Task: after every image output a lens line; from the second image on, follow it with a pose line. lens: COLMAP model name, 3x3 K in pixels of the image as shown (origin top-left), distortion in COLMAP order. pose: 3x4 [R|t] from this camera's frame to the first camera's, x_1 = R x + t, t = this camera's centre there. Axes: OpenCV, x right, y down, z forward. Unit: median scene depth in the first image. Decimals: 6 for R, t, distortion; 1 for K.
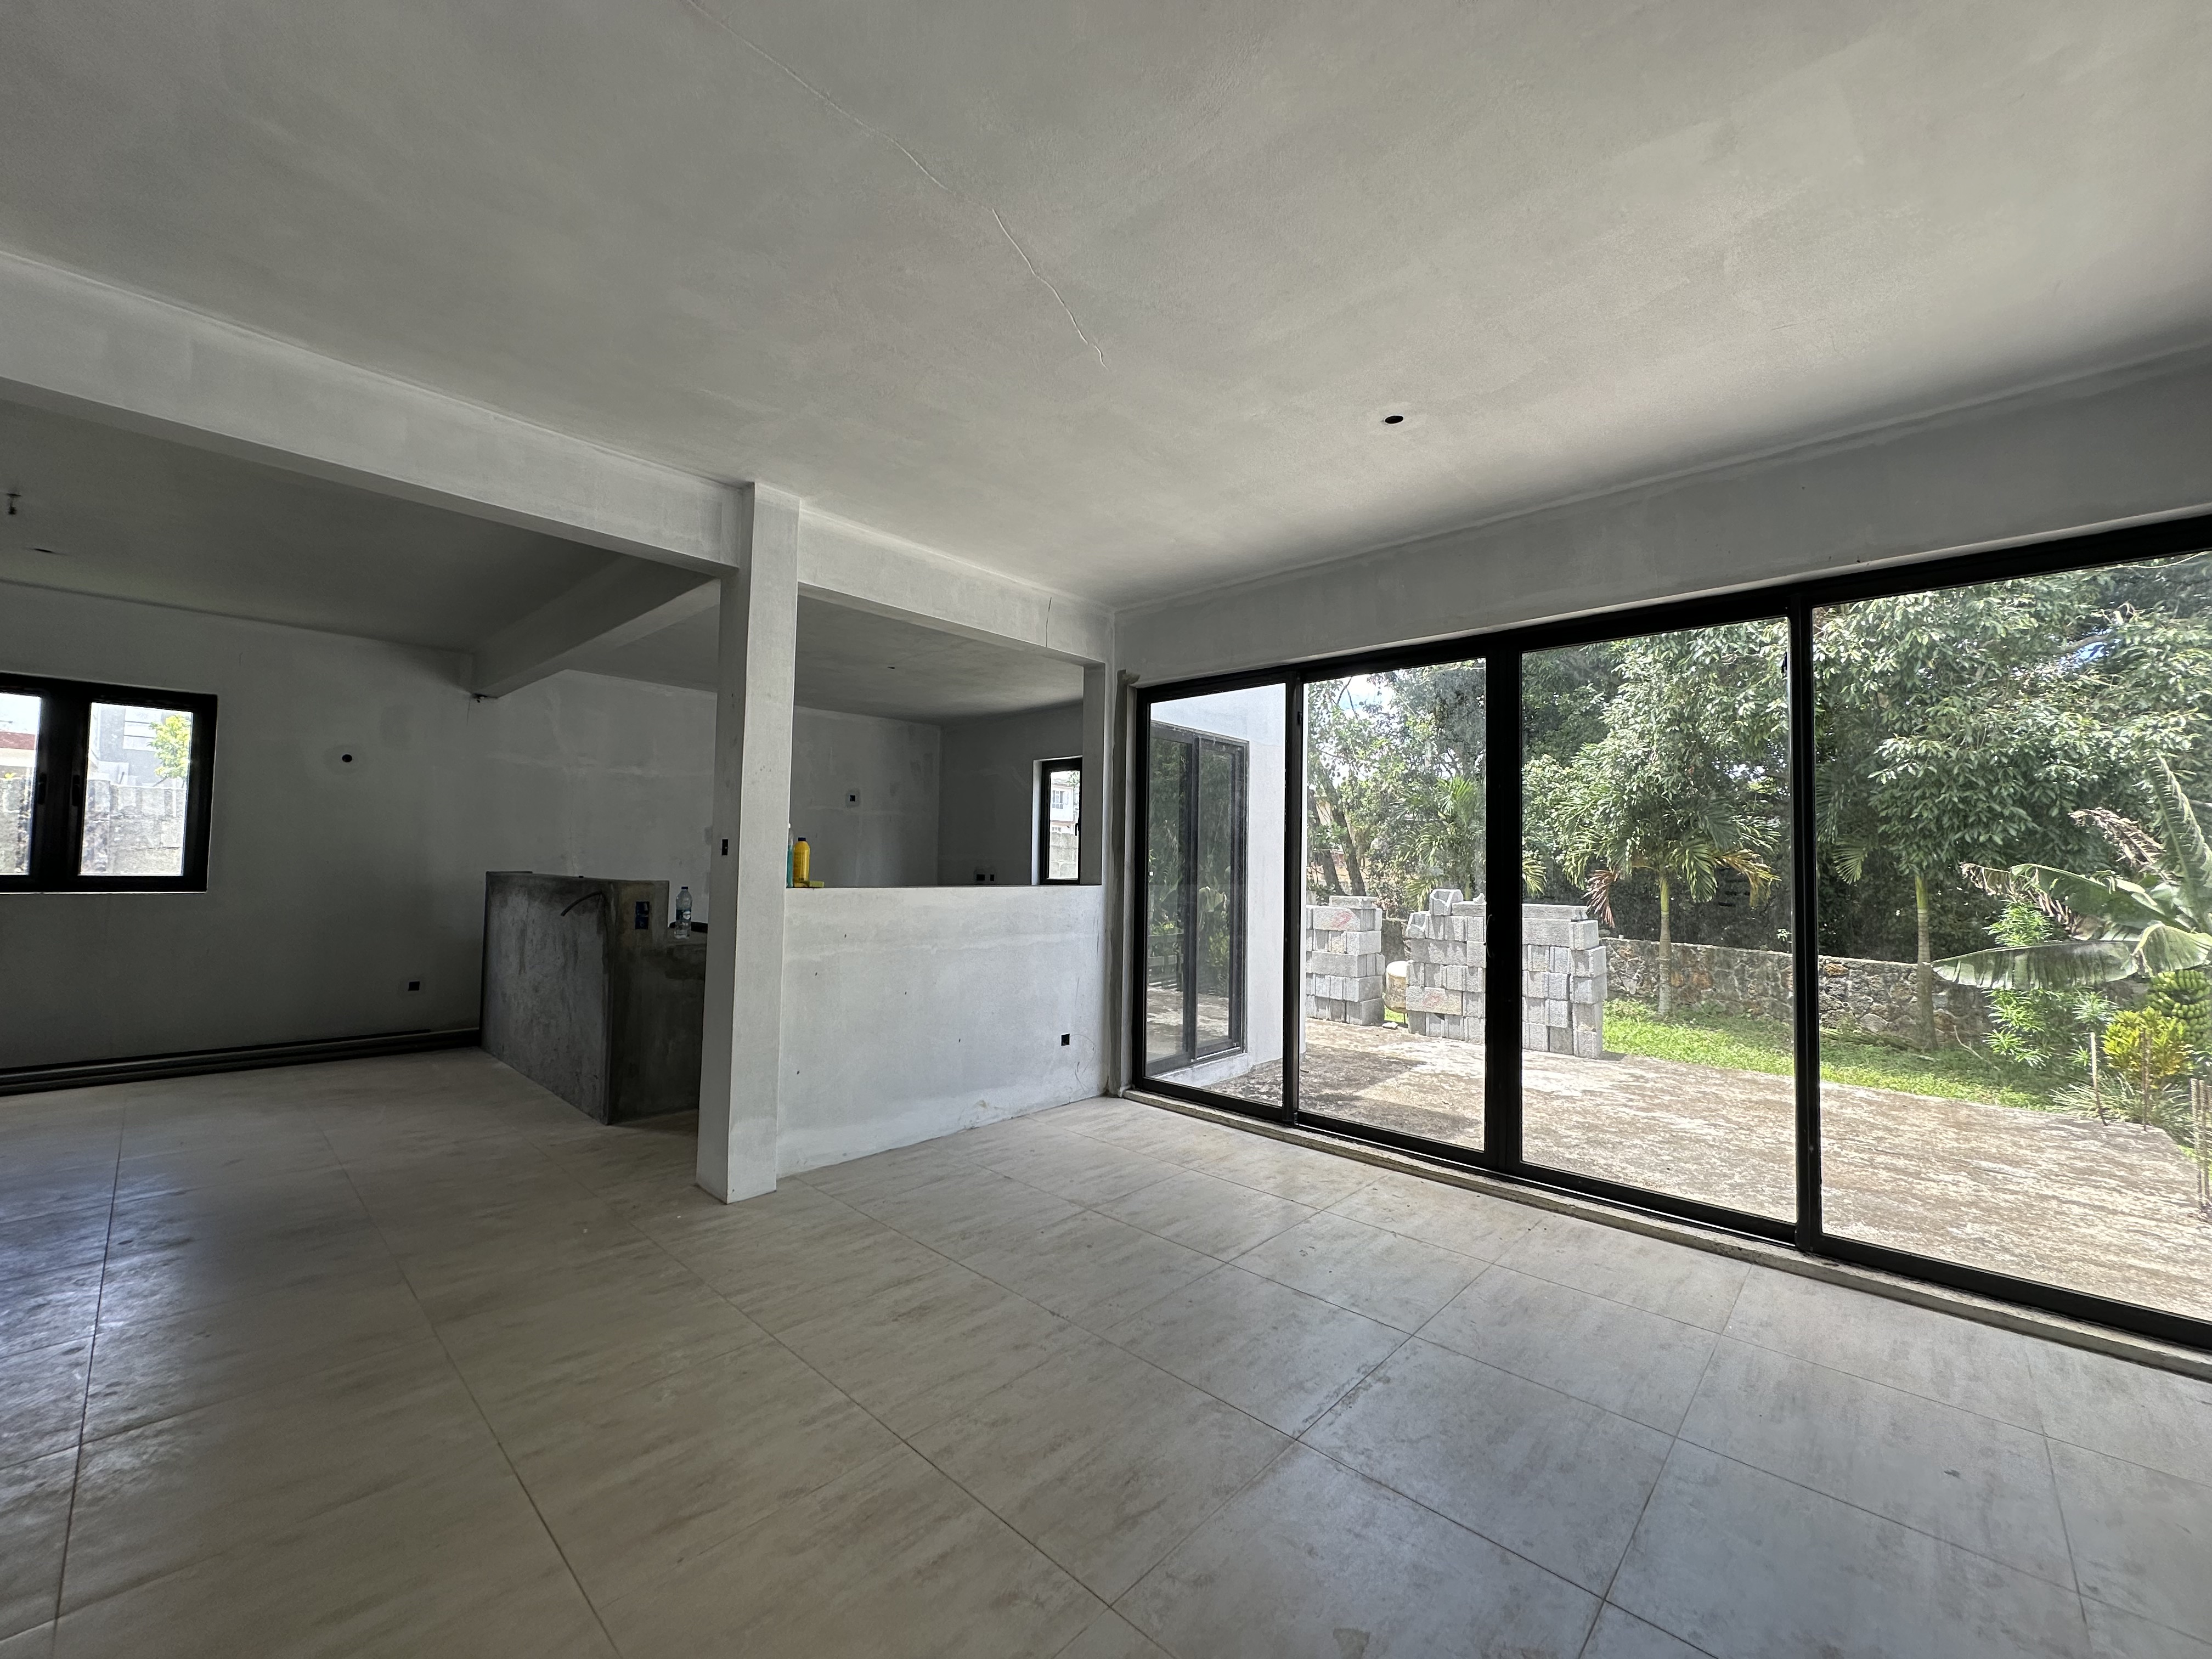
lens RADIAL K [[883.7, 0, 1111.7], [0, 883.7, 829.2], [0, 0, 1]] dist [-0.000069, 0.000133]
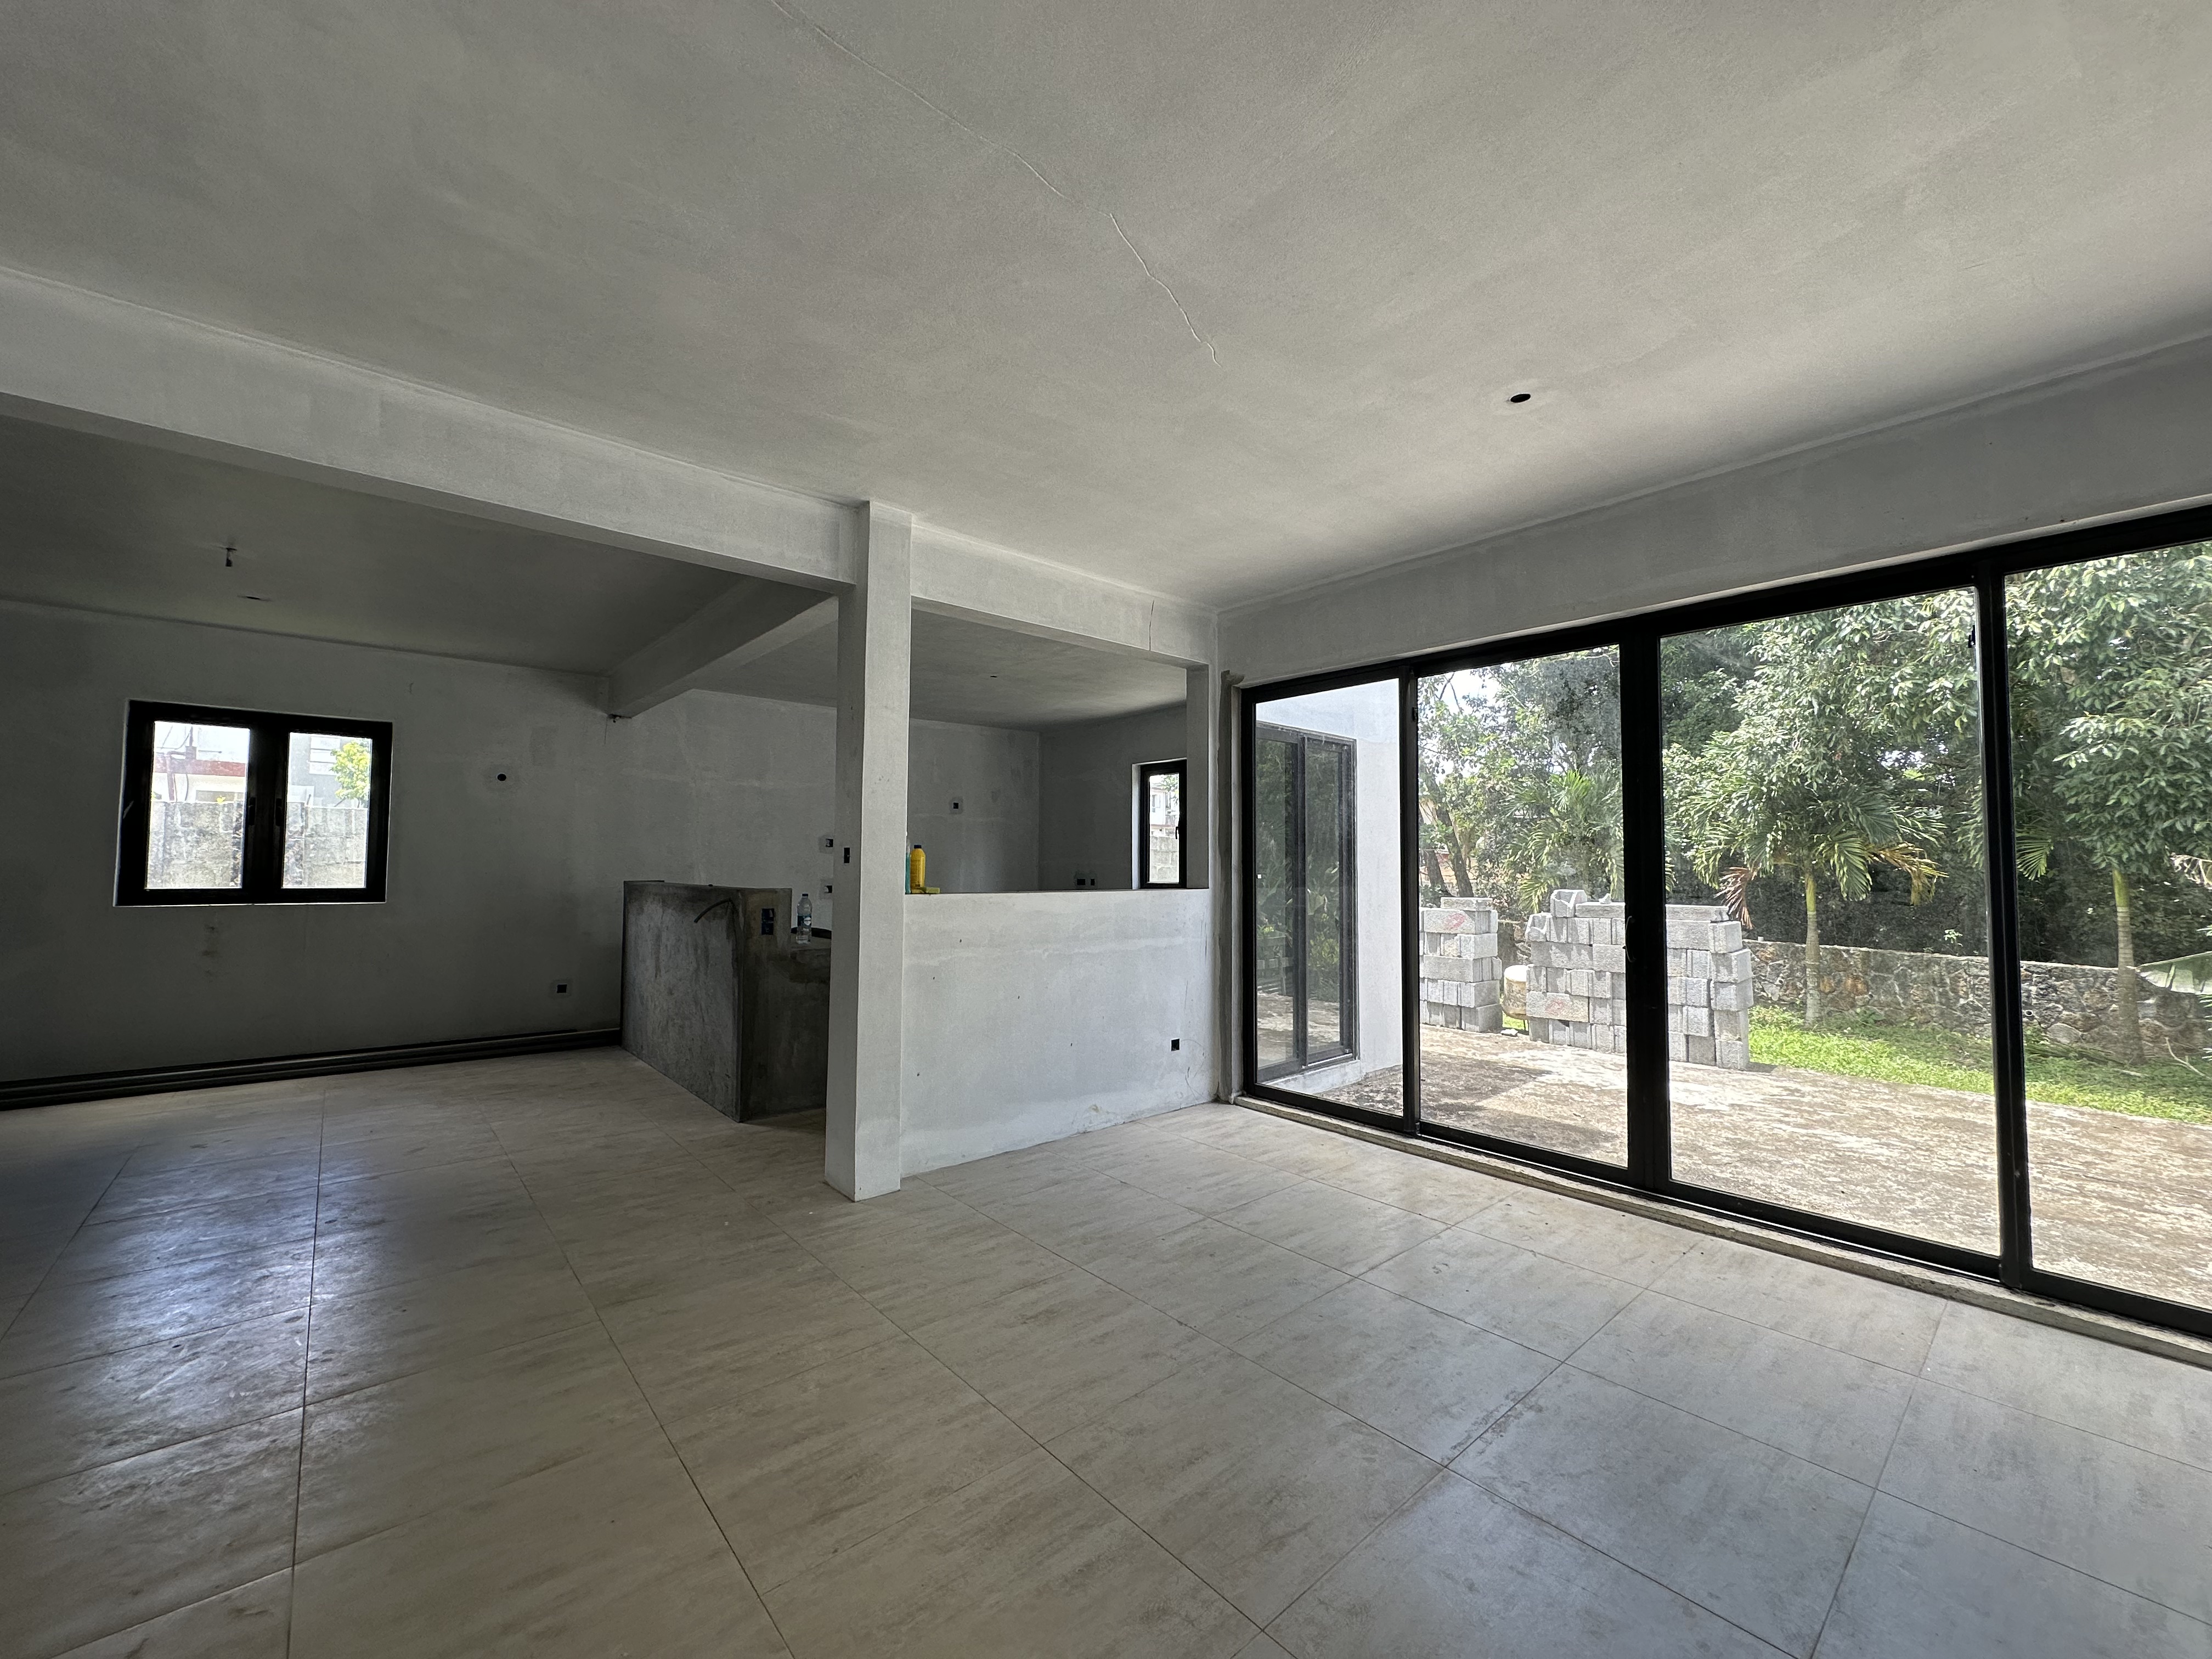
lens RADIAL K [[884.9, 0, 1110.8], [0, 884.9, 827.9], [0, 0, 1]] dist [-0.001197, 0.000505]
pose [[0.994351, -0.016298, -0.104881, -0.015892], [0.015732, 0.999857, -0.006216, -0.000169], [0.104967, 0.004531, 0.994465, 0.002931]]
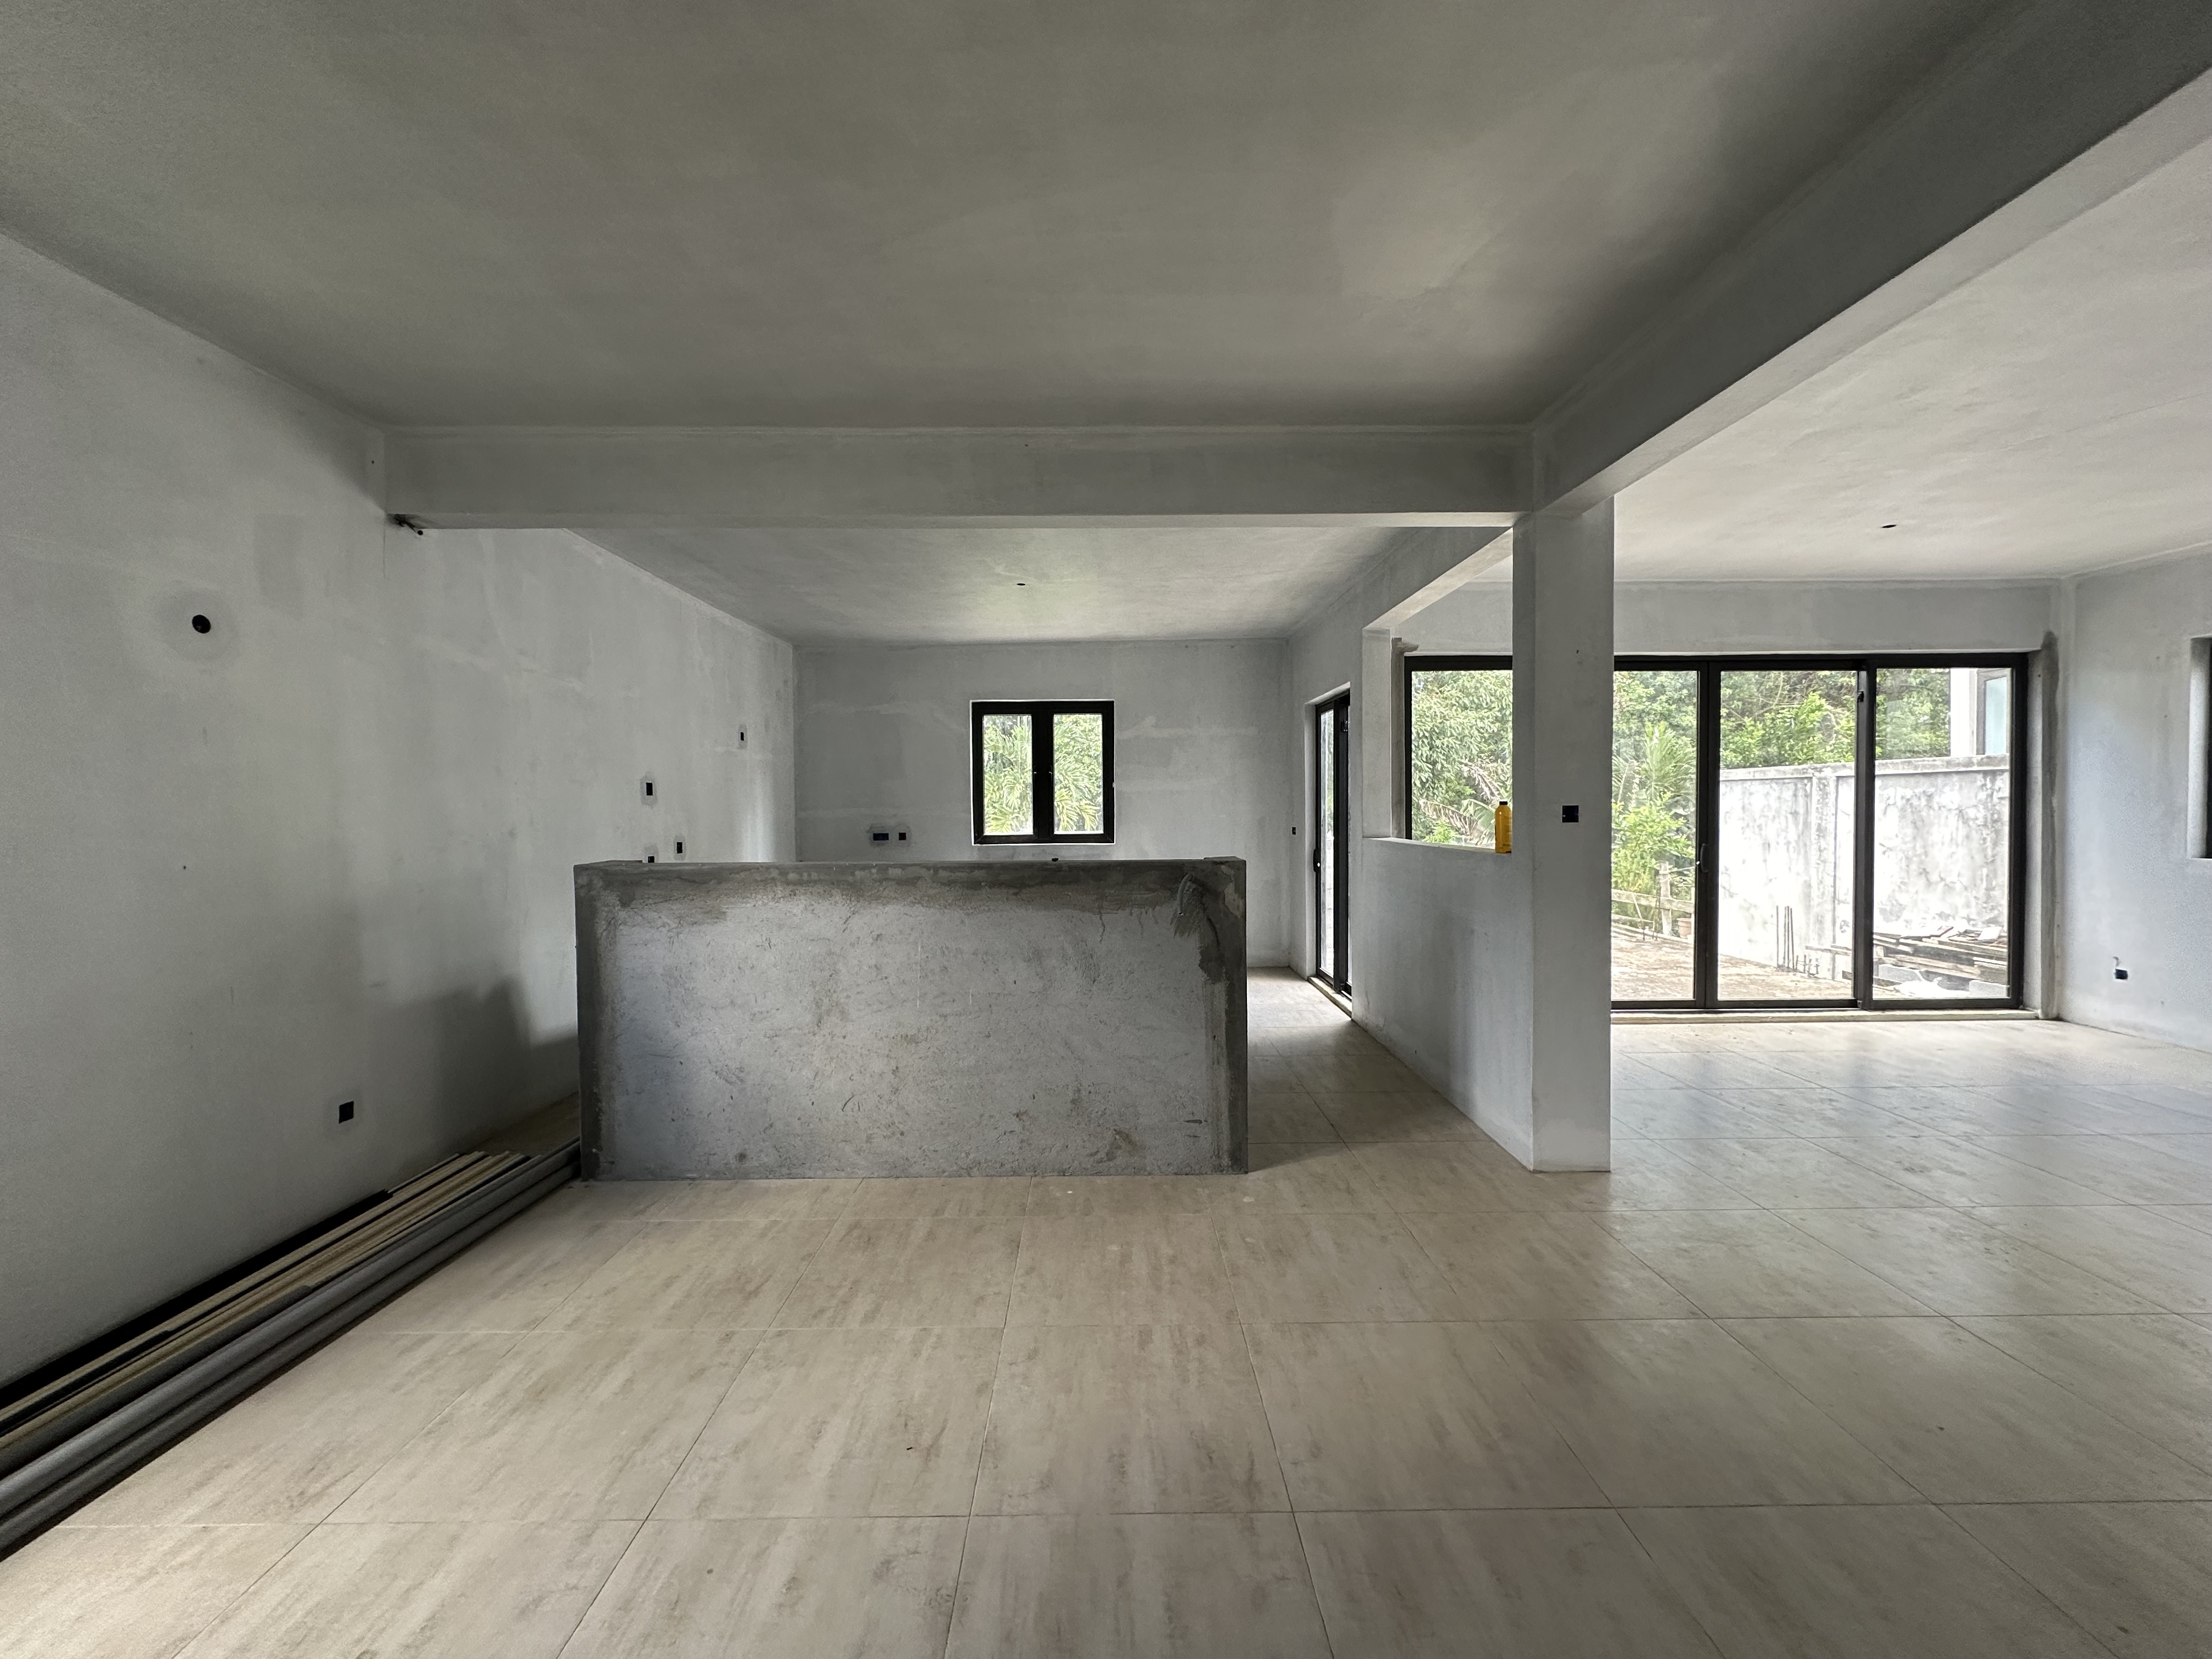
lens RADIAL K [[875.5, 0, 1108.7], [0, 875.5, 828.2], [0, 0, 1]] dist [-0.000627, 0.000050]
pose [[0.727373, -0.038165, 0.685180, -1.117000], [-0.008007, 0.997912, 0.064084, -0.015998], [-0.686196, -0.052099, 0.725549, 0.511435]]
